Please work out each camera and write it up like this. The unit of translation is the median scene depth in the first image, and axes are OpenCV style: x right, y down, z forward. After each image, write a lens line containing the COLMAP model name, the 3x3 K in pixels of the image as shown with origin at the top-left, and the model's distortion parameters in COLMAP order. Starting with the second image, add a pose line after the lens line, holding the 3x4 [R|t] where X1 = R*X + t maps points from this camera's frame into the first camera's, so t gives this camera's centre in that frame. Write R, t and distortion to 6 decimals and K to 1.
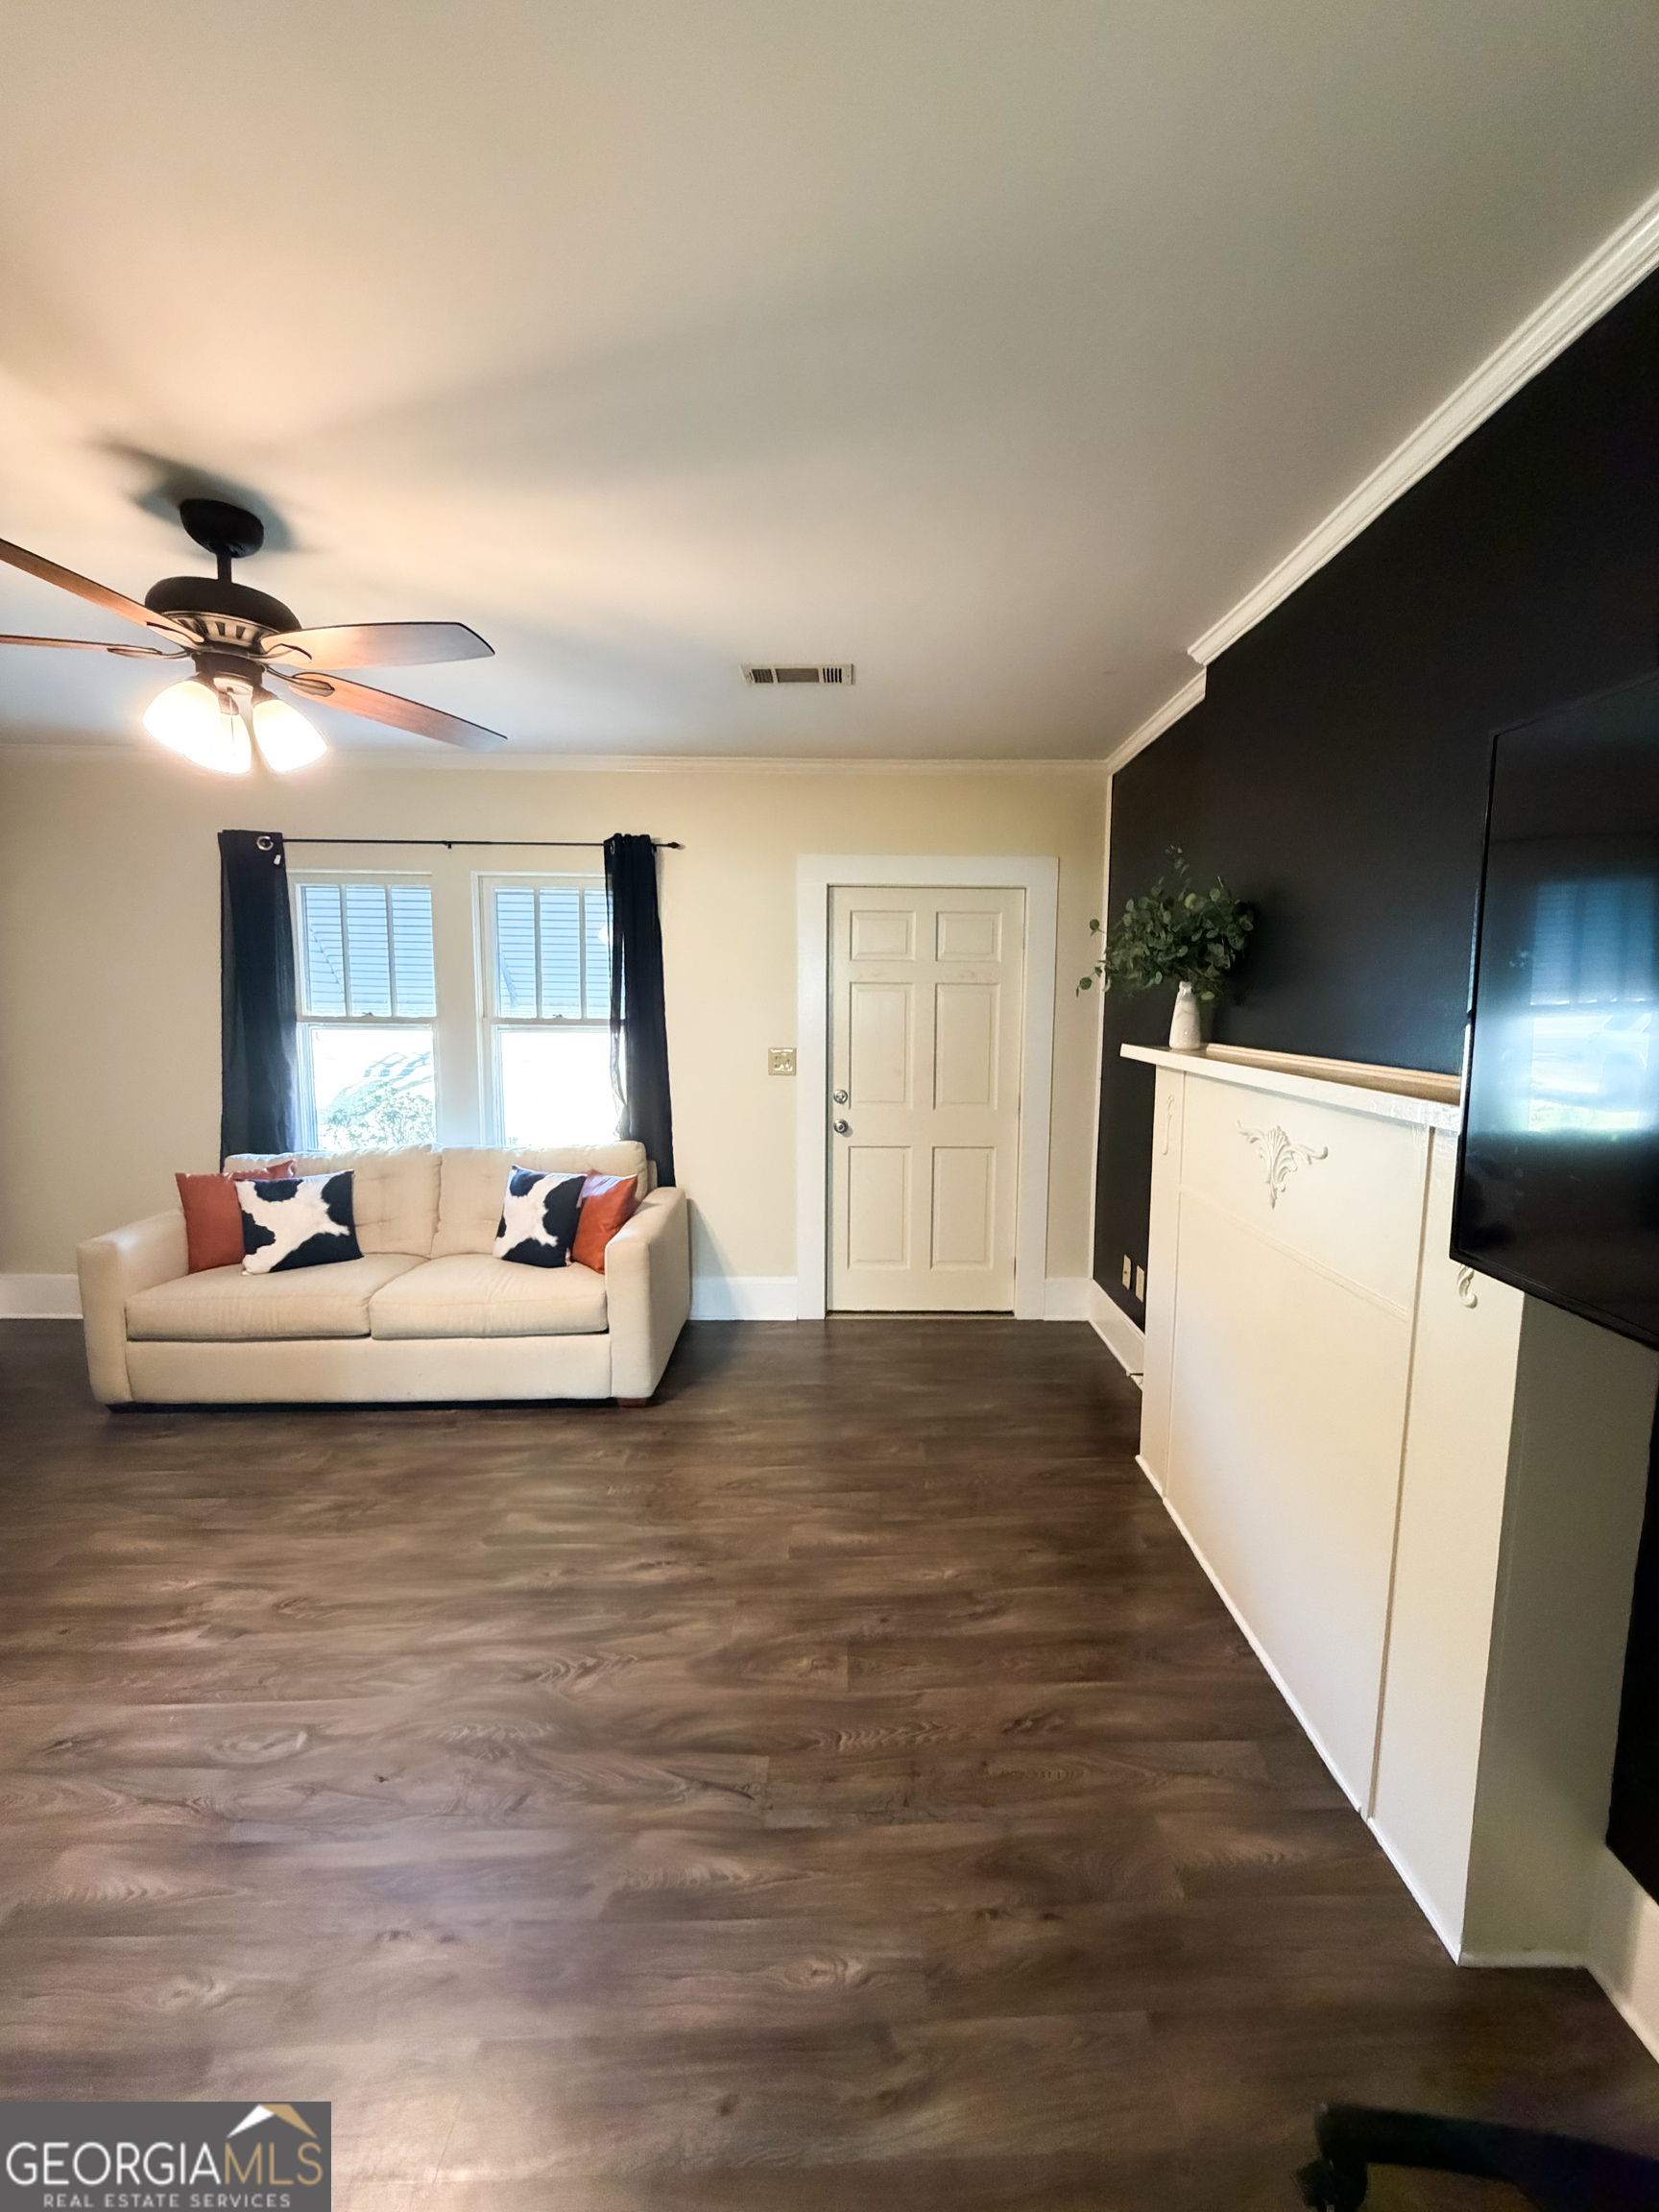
lens RADIAL K [[887.5, 0, 834.4], [0, 887.5, 1105.2], [0, 0, 1]] dist [-0.002001, 0.000641]
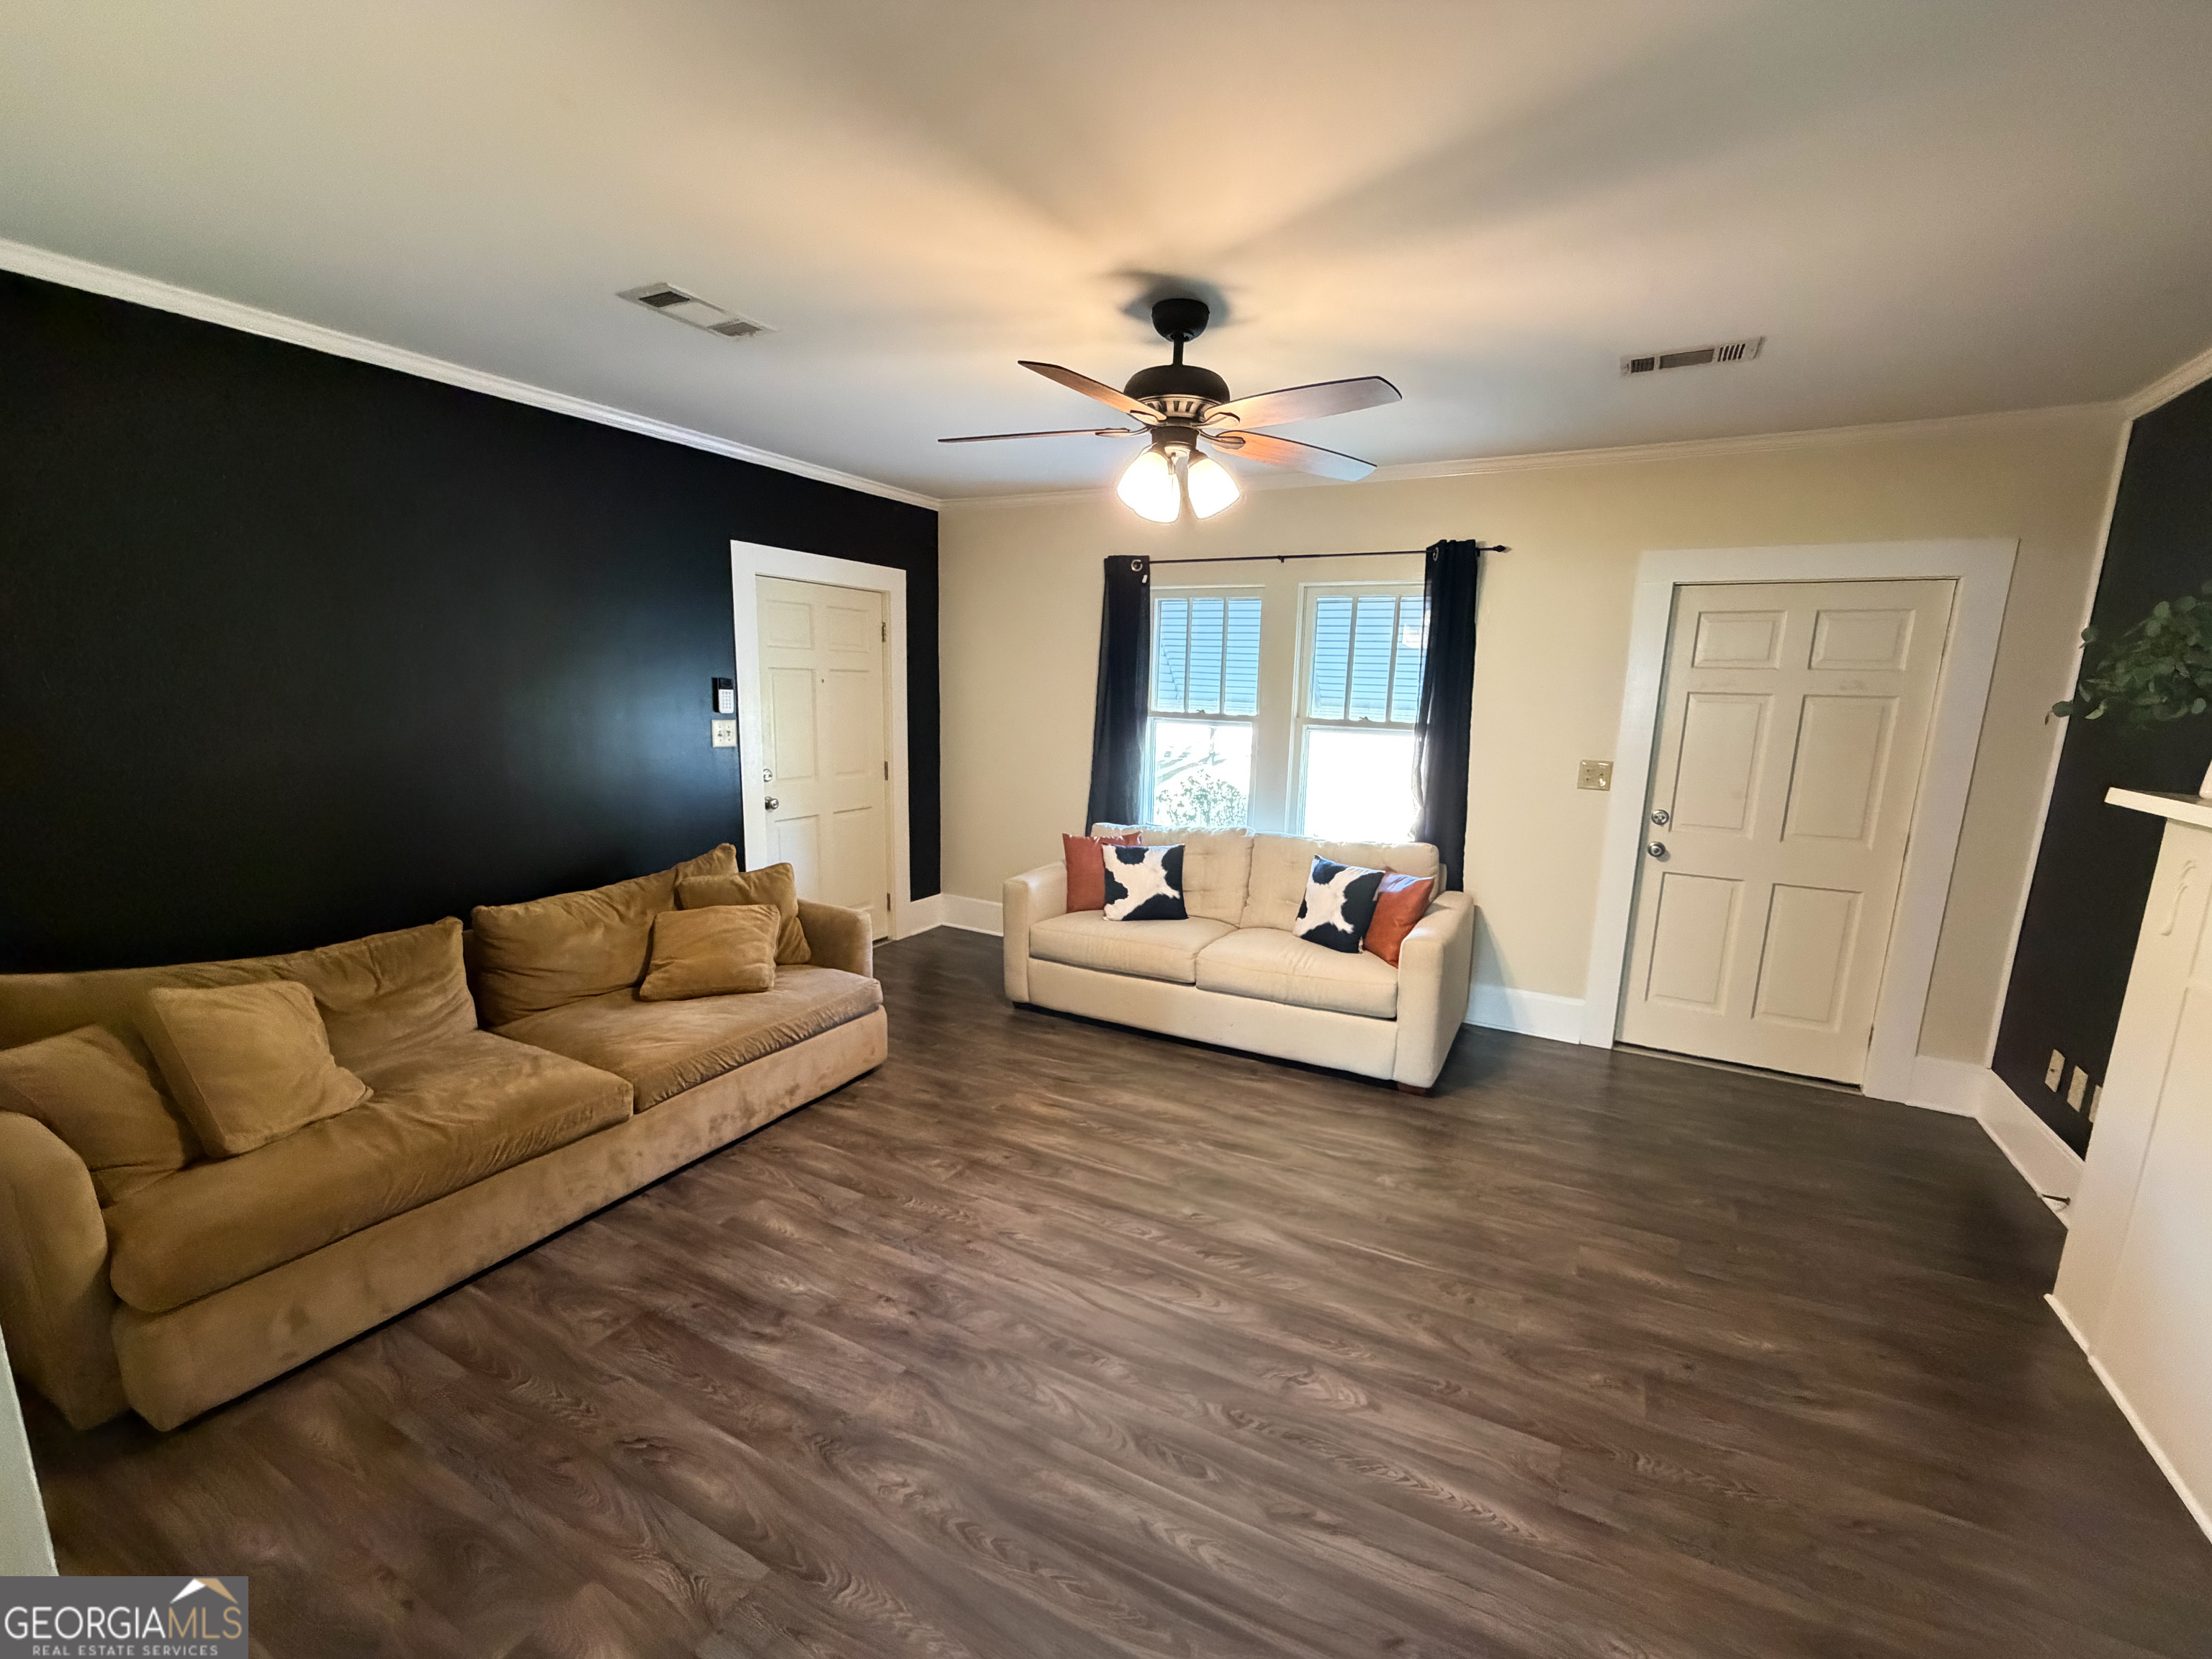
lens RADIAL K [[887.5, 0, 1131.1], [0, 887.5, 849.4], [0, 0, 1]] dist [-0.002001, 0.000641]
pose [[0.883429, 0.104150, -0.456843, -0.068830], [-0.076223, 0.993941, 0.079198, -0.008951], [0.462323, -0.035144, 0.886015, -0.084914]]
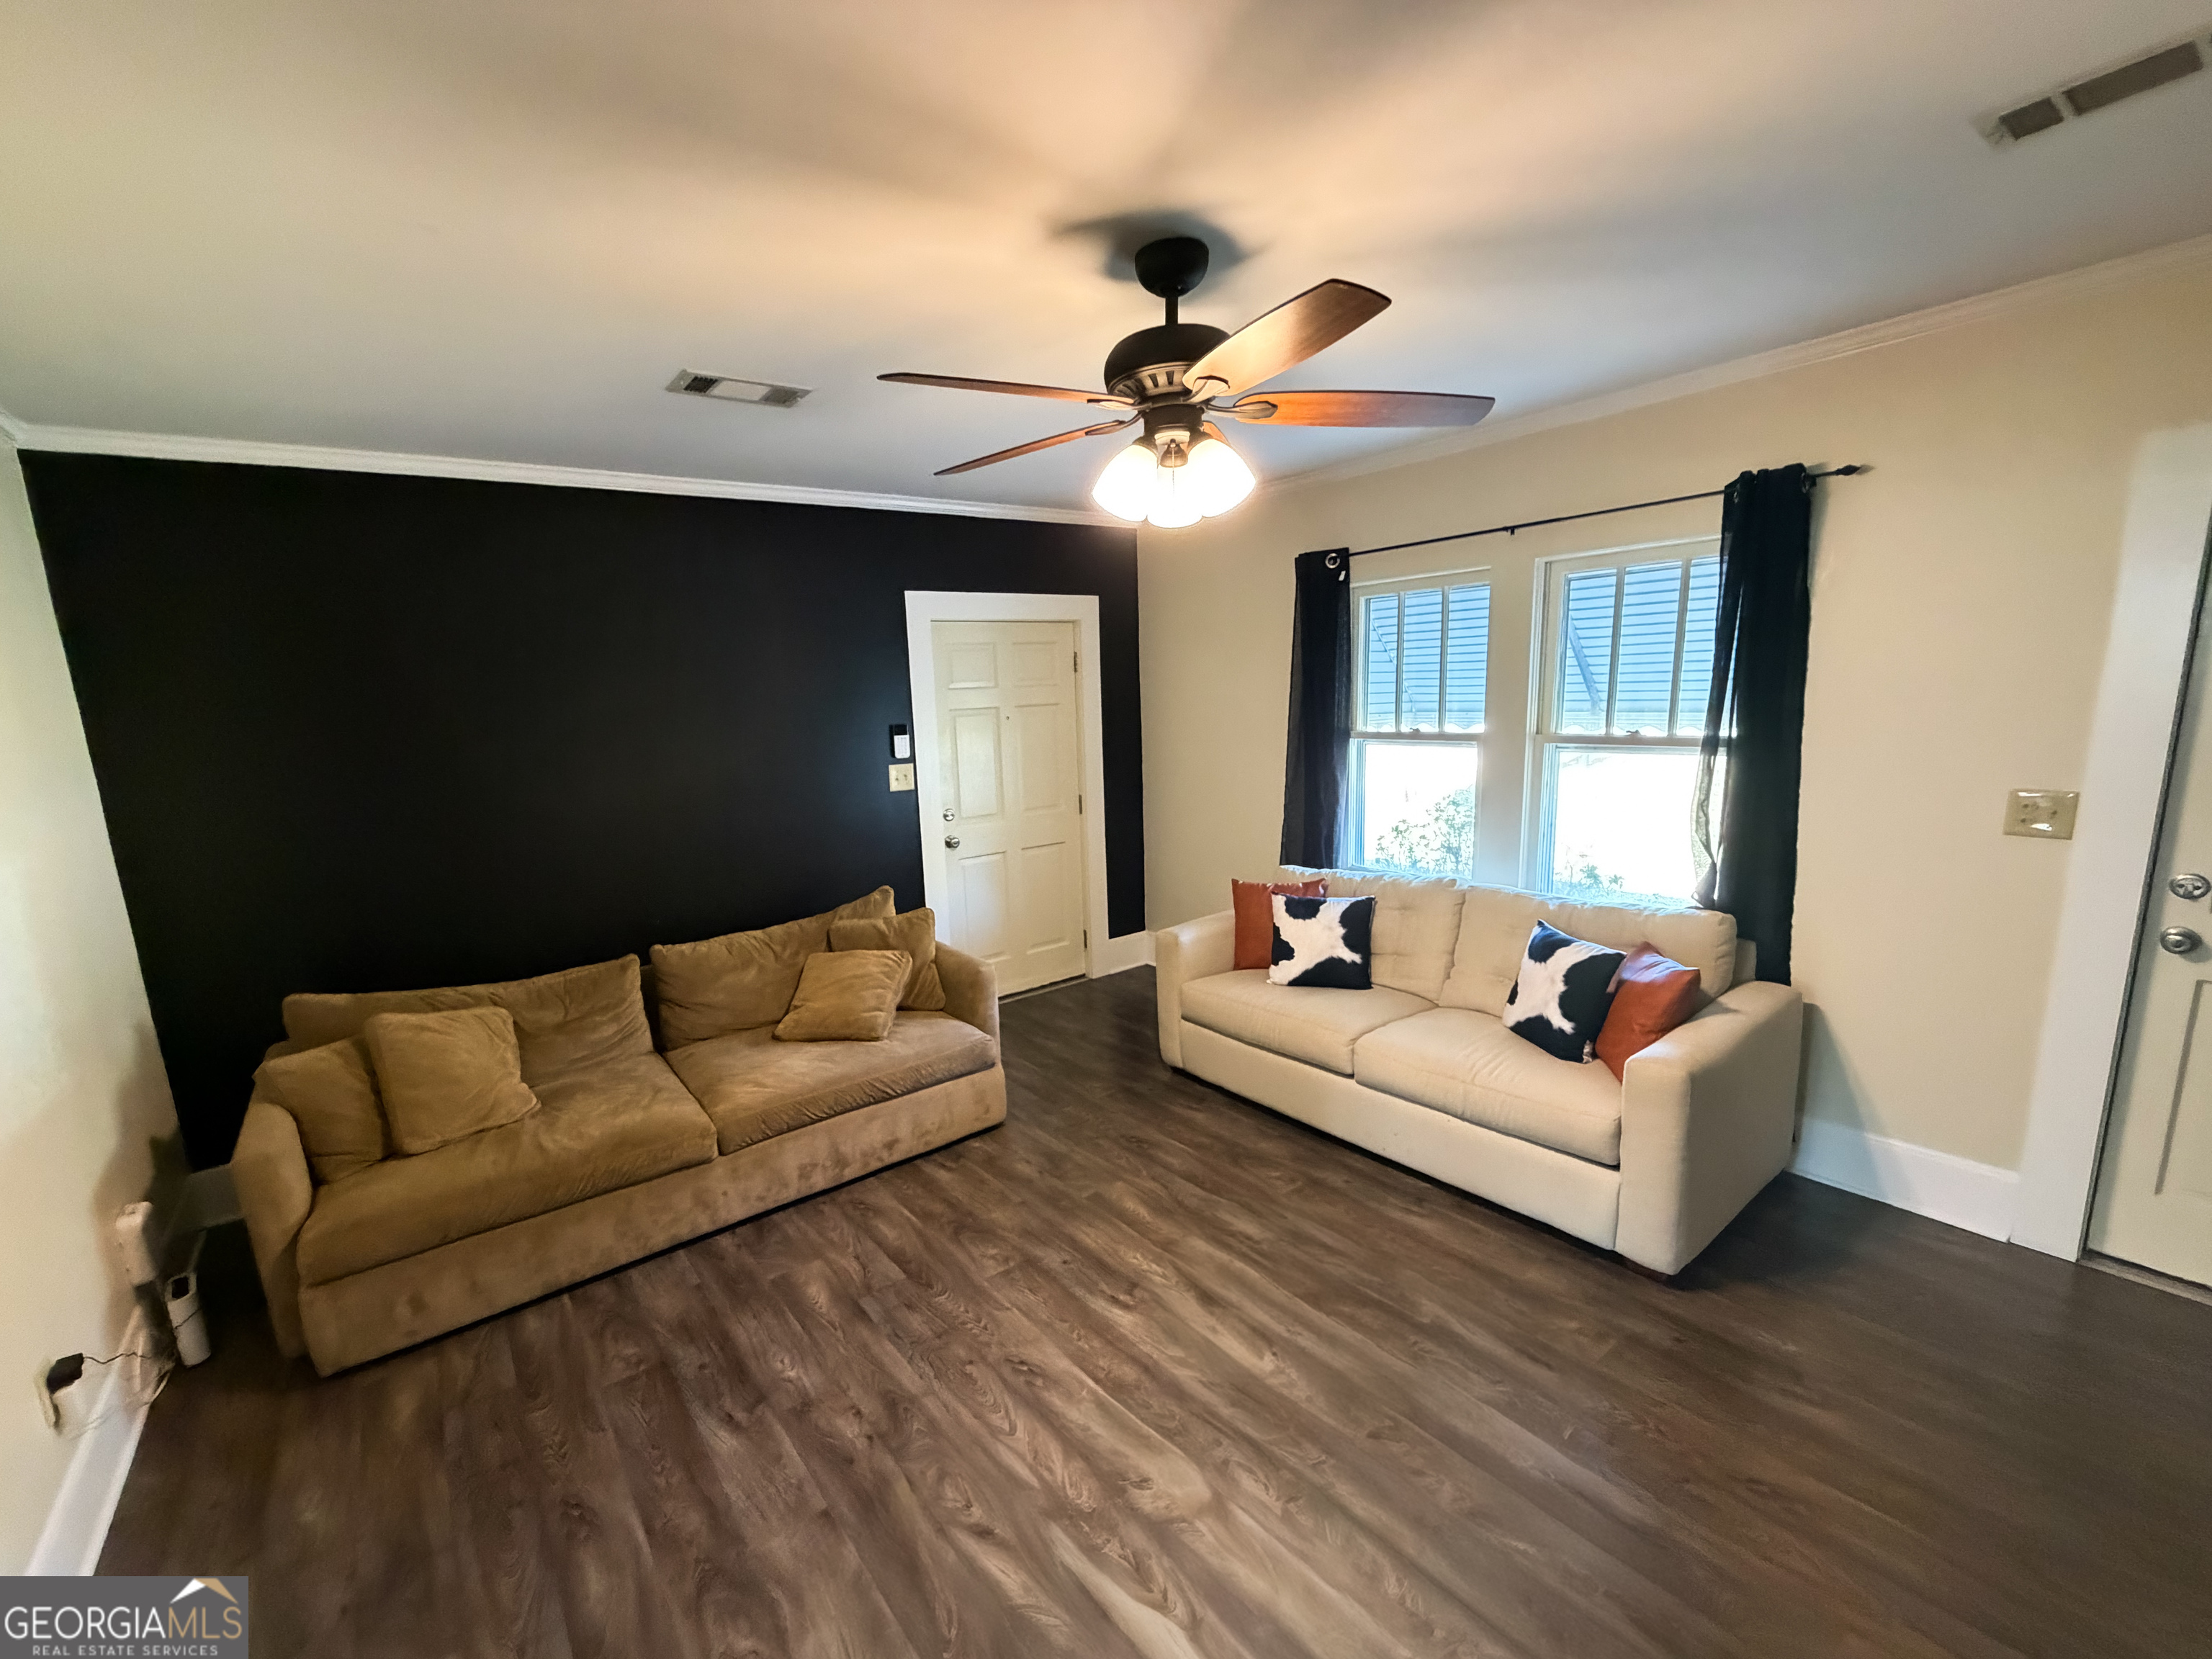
lens RADIAL K [[887.5, 0, 1121.9], [0, 887.5, 847.2], [0, 0, 1]] dist [-0.002001, 0.000641]
pose [[0.590736, 0.117073, -0.798326, 0.064241], [-0.046997, 0.992730, 0.110807, -0.078944], [0.805495, -0.027939, 0.591943, 0.217624]]
